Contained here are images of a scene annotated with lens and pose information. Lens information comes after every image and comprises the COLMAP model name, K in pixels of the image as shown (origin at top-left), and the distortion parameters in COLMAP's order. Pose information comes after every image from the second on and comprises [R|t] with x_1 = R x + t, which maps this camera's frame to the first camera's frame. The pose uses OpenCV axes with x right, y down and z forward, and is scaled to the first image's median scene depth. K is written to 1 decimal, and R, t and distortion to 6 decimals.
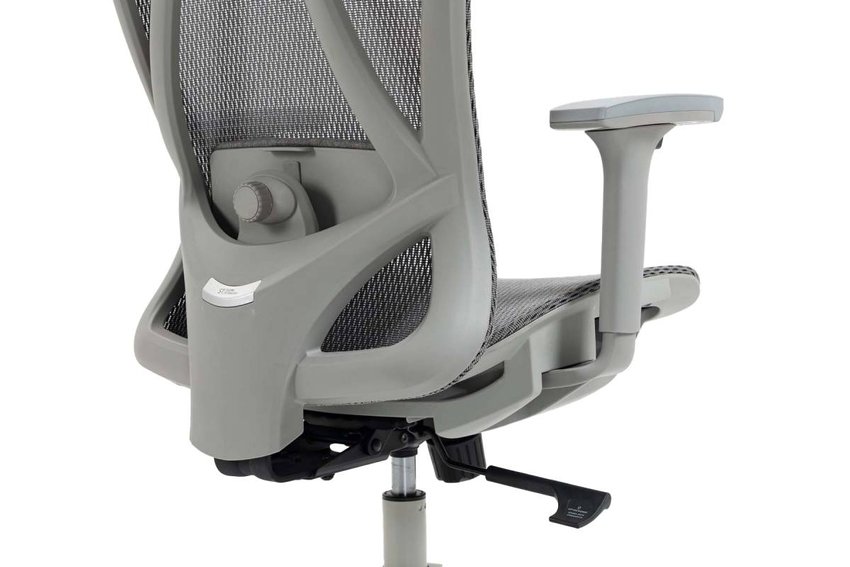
lens RADIAL K [[1739.4, 0, 426.8], [0, 1739.4, 287.7], [0, 0, 1]] dist [-0.112576, 0.000000]
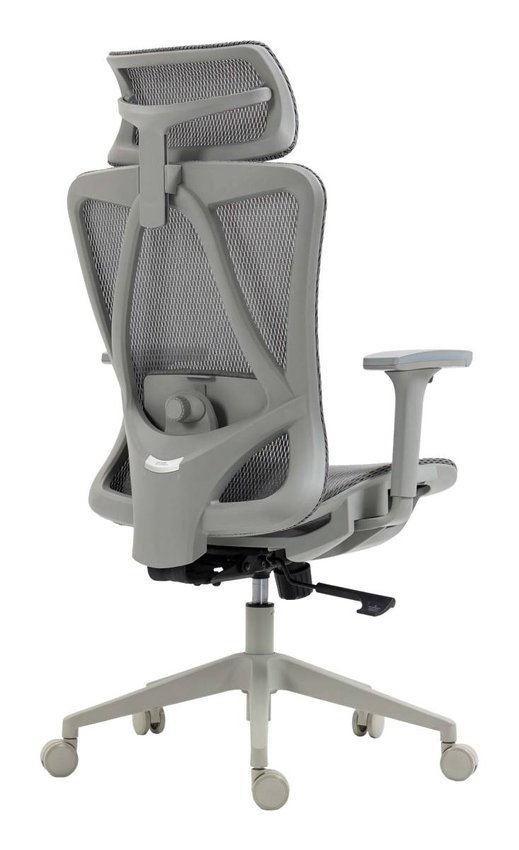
lens RADIAL K [[1810.1, 0, 258.5], [0, 1810.1, 422.2], [0, 0, 1]] dist [-0.178423, 0.000000]
pose [[0.999262, 0.029155, 0.025001, -0.065709], [-0.027955, 0.998501, -0.047055, 0.038959], [-0.026336, 0.046321, 0.998579, -0.662571]]
